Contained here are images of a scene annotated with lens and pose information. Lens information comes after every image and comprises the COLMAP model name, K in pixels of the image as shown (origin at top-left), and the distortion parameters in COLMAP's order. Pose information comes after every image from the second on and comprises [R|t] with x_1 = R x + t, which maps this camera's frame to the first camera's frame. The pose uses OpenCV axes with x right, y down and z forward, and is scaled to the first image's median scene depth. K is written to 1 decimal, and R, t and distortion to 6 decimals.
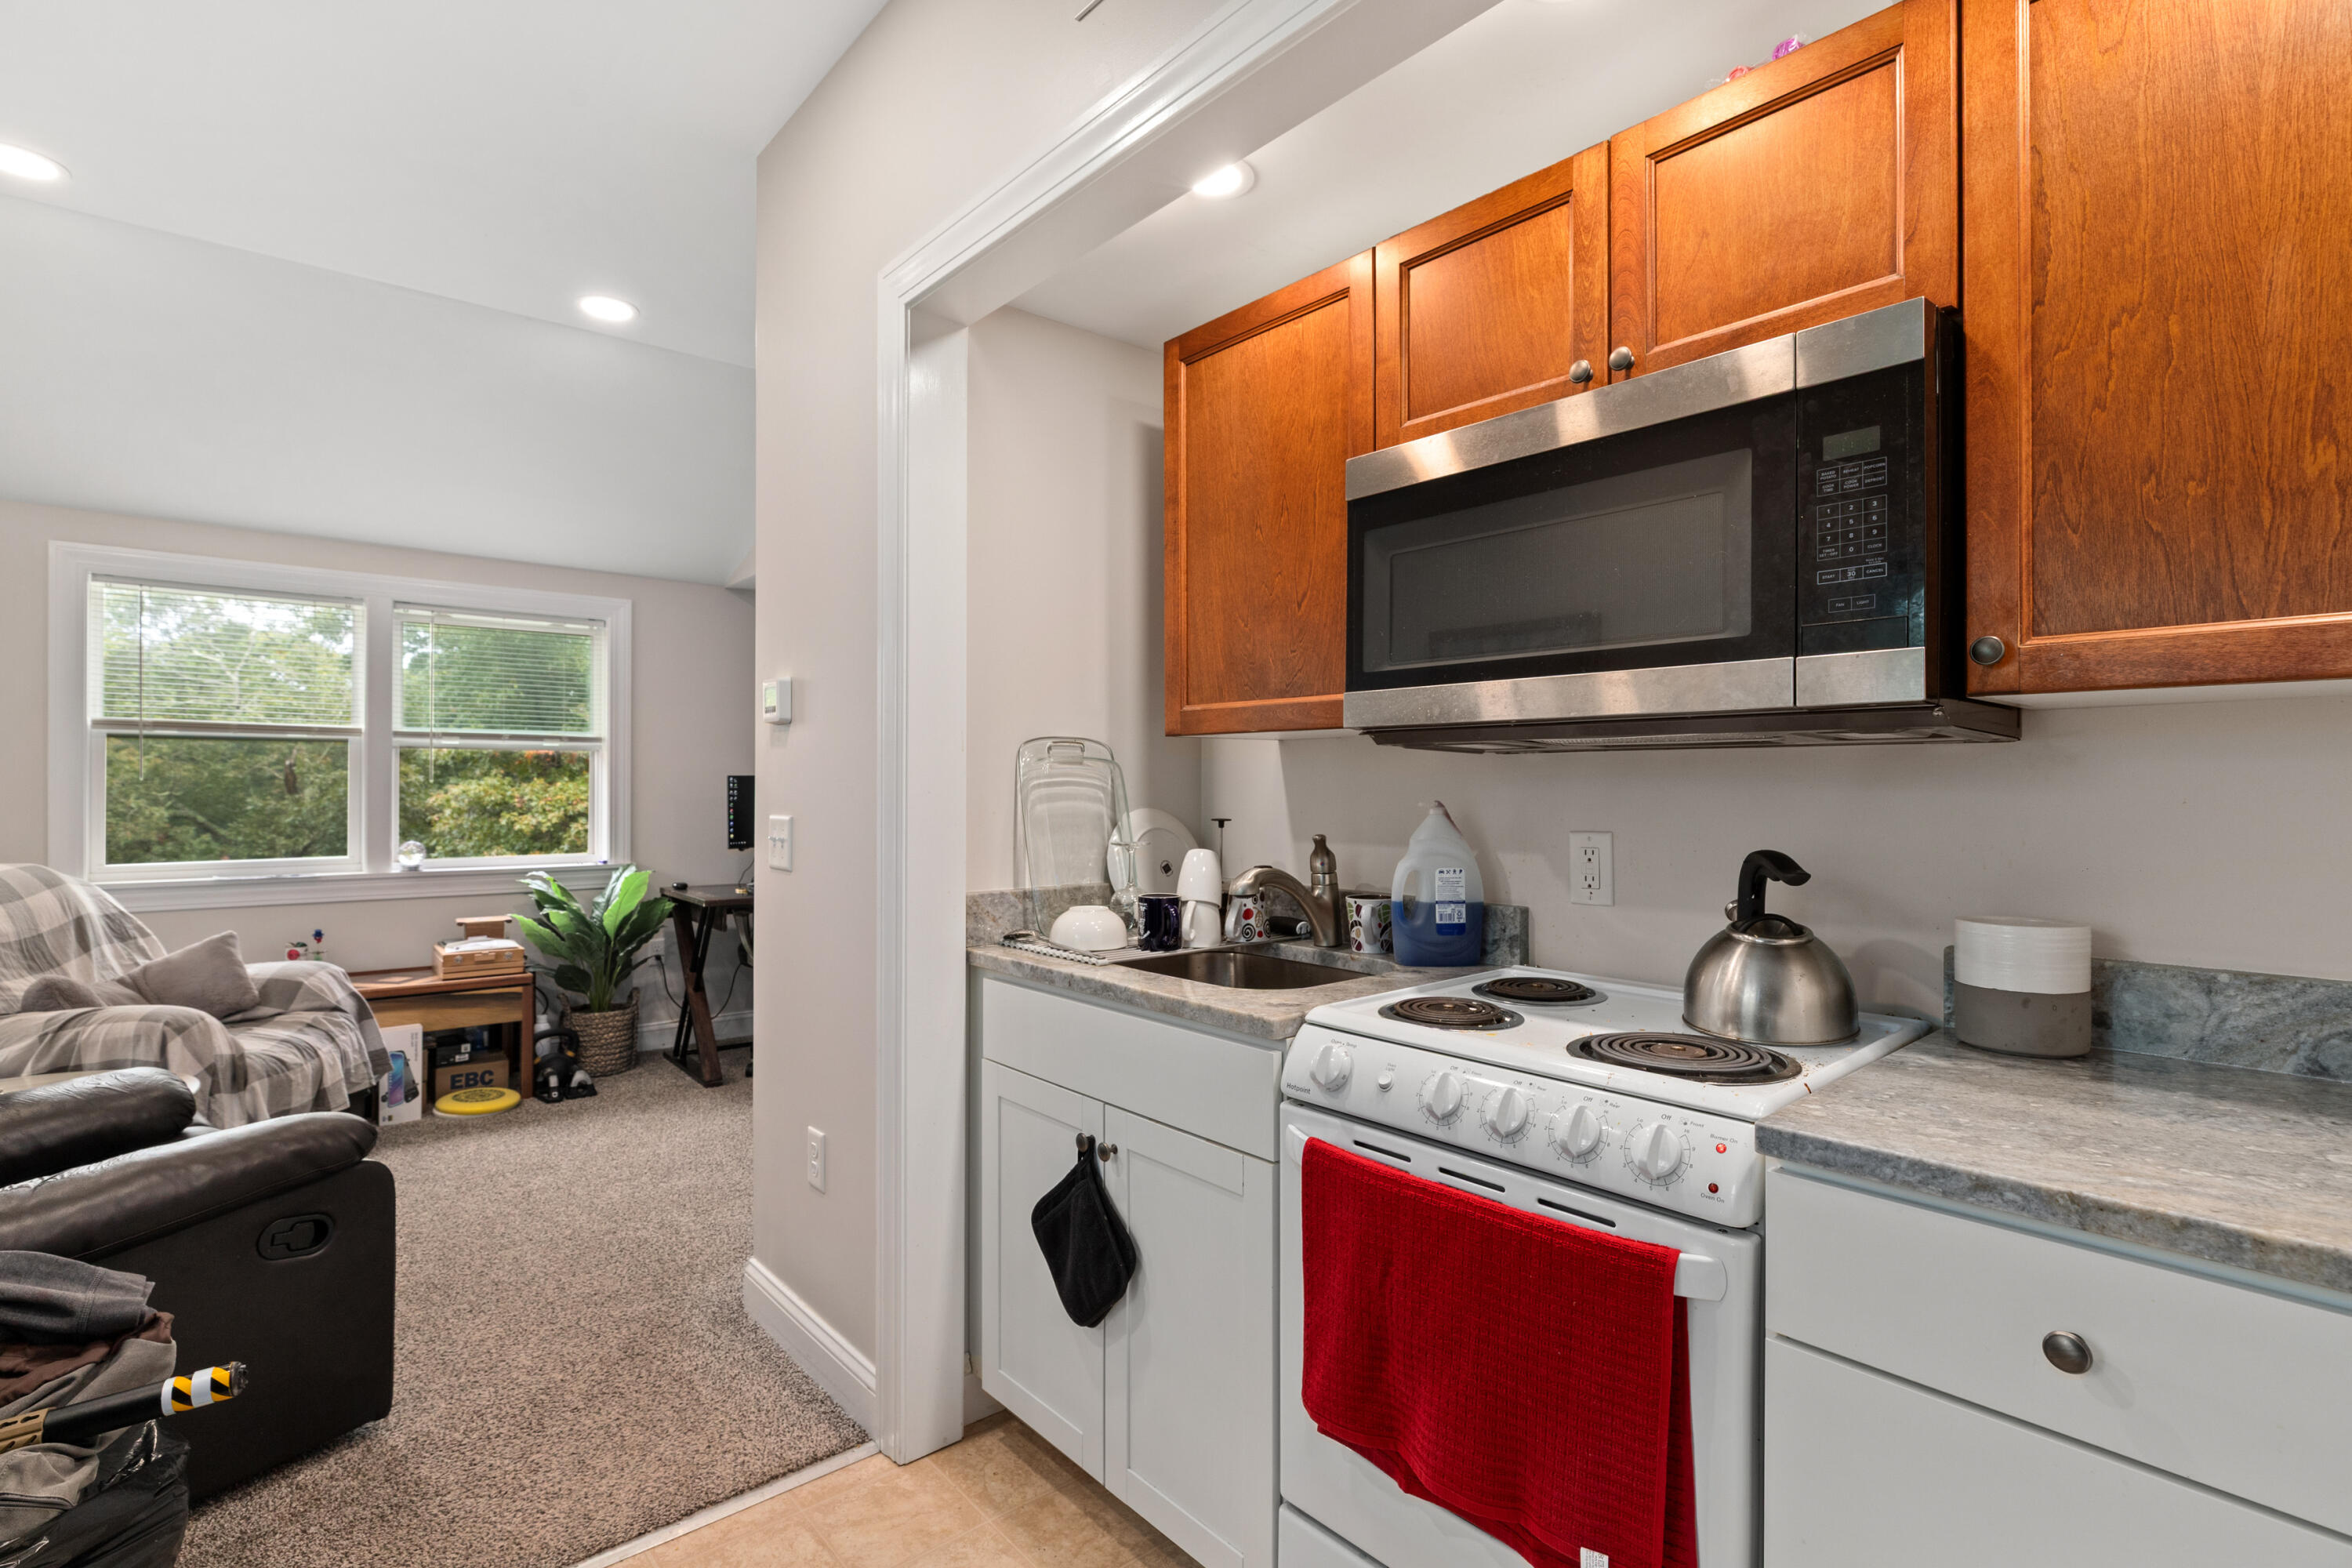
lens RADIAL K [[1113.7, 0, 1175.4], [0, 1113.7, 785.6], [0, 0, 1]] dist [-0.001768, -0.000197]
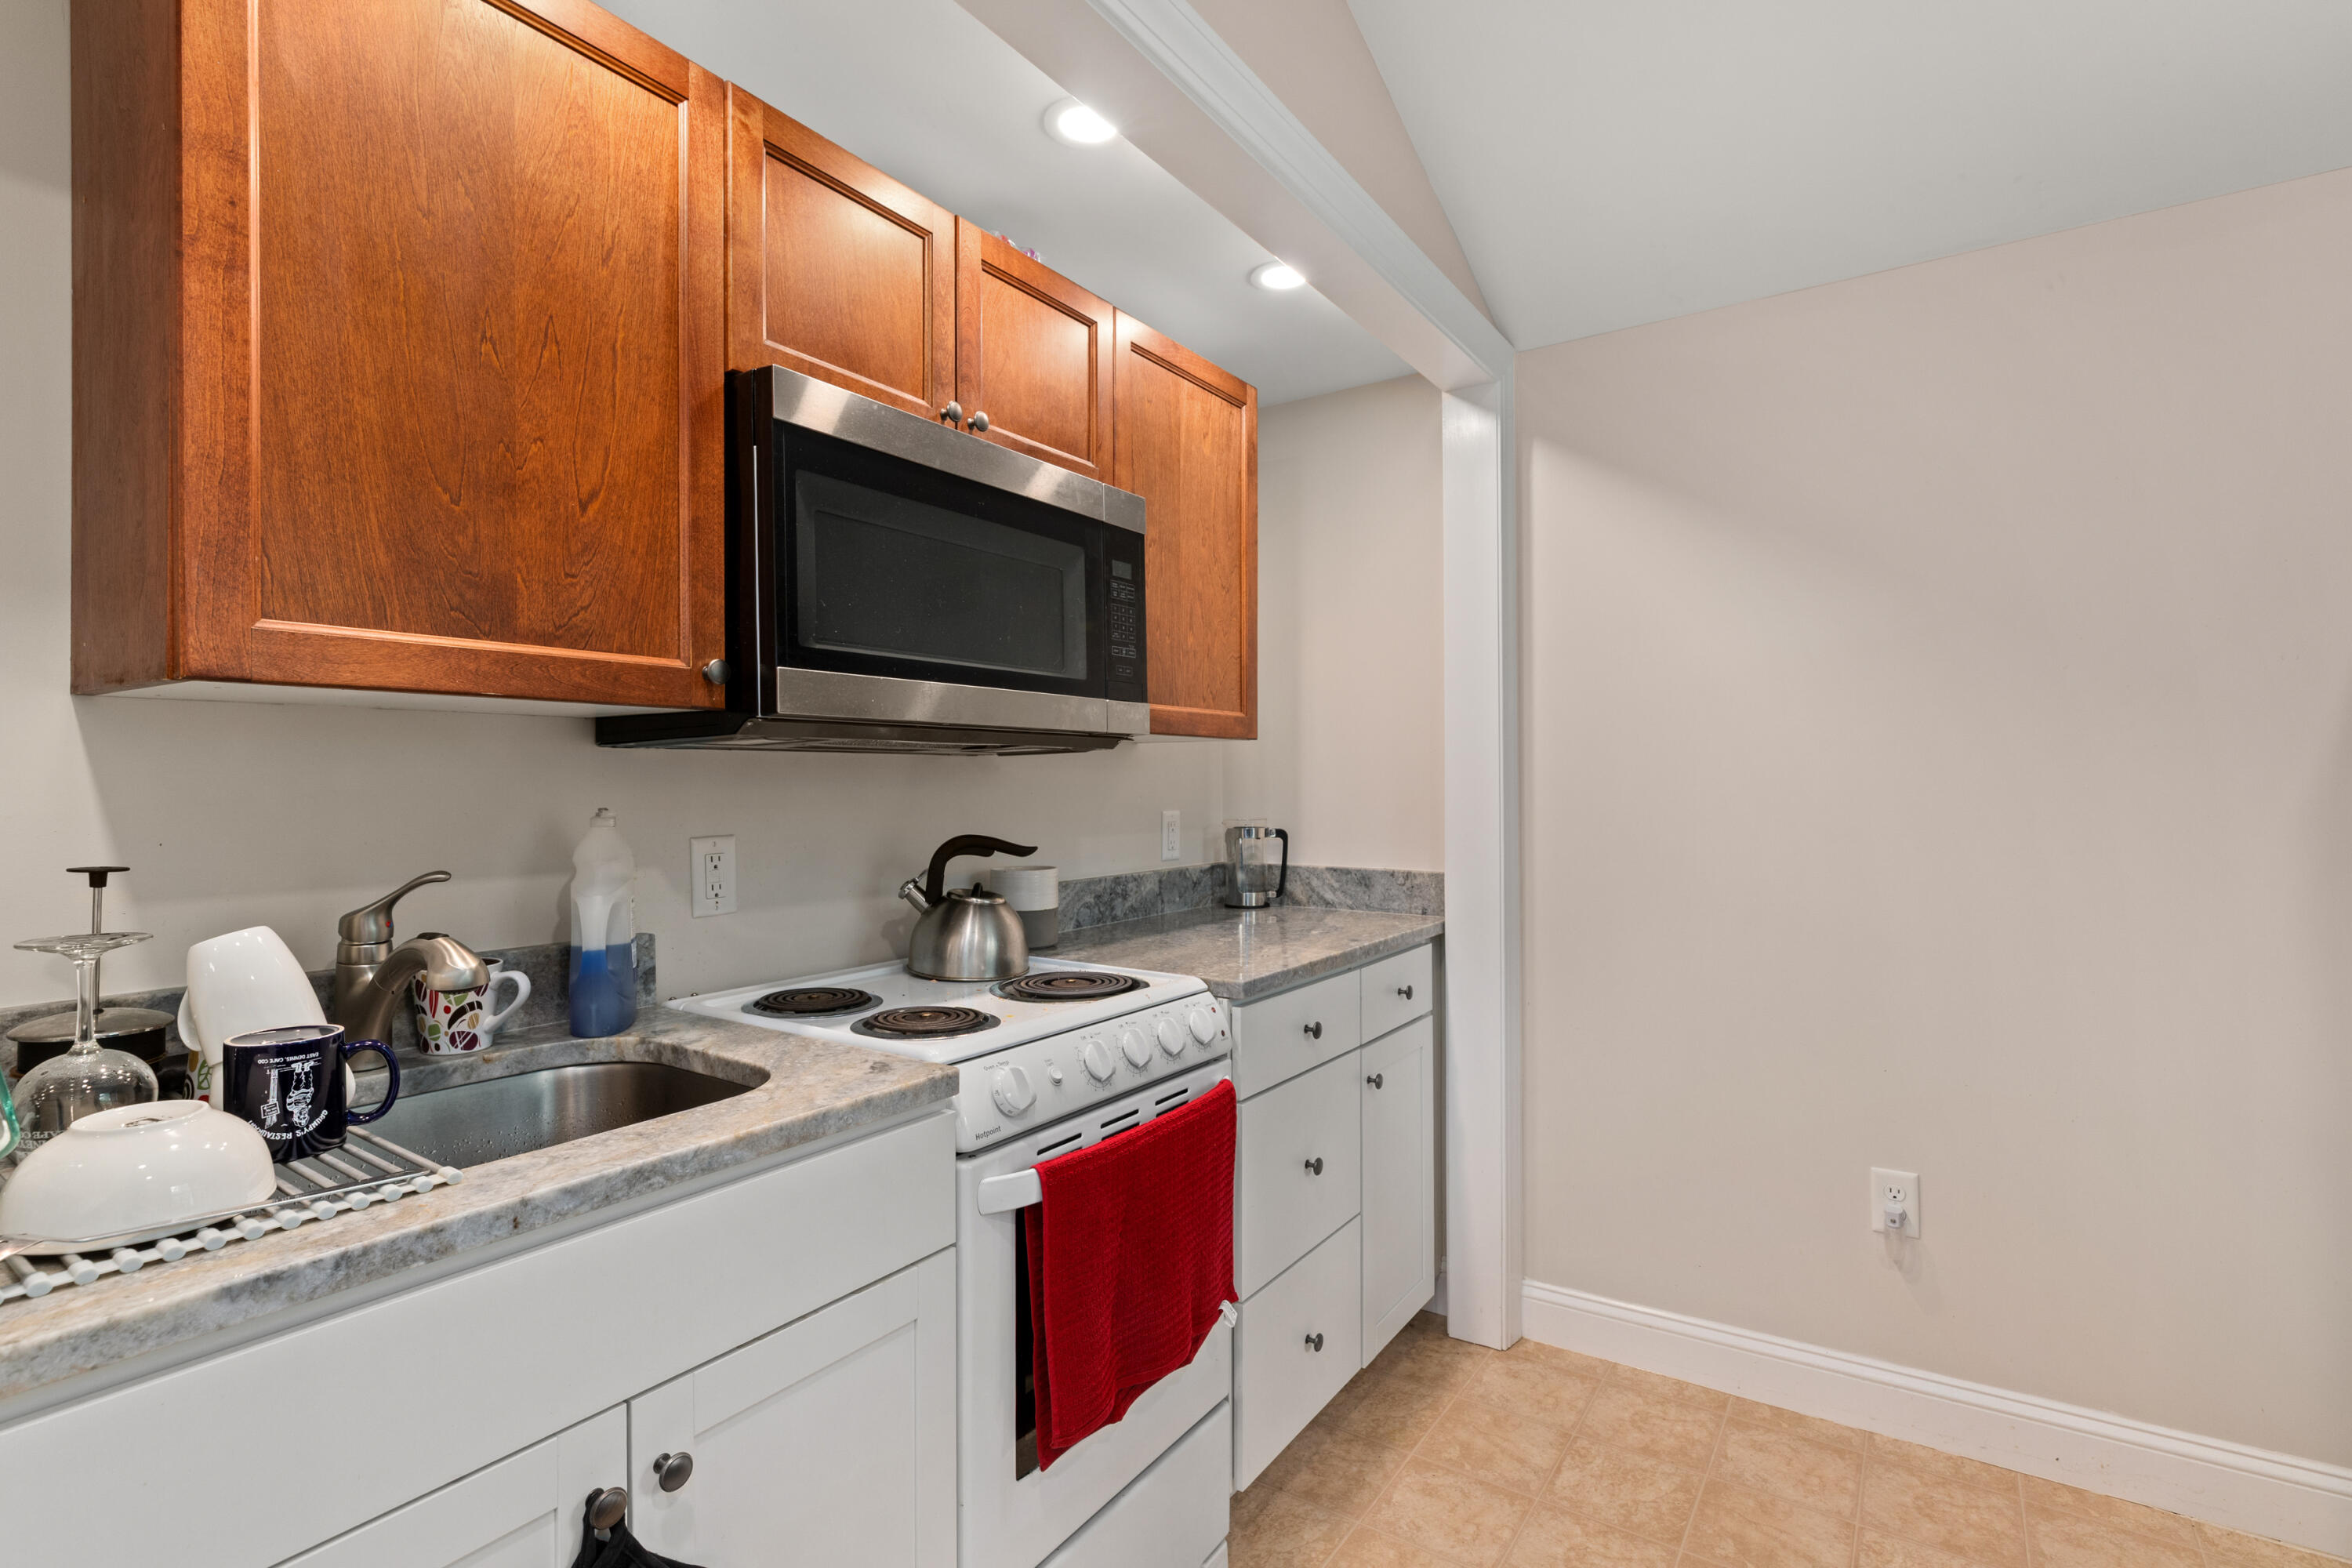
lens RADIAL K [[1113.7, 0, 1177.6], [0, 1113.7, 788.6], [0, 0, 1]] dist [-0.001768, -0.000197]
pose [[-0.263913, -0.006662, 0.964524, -0.702702], [0.003509, 0.999963, 0.007867, -0.004649], [-0.964540, 0.005461, -0.263880, 0.990084]]
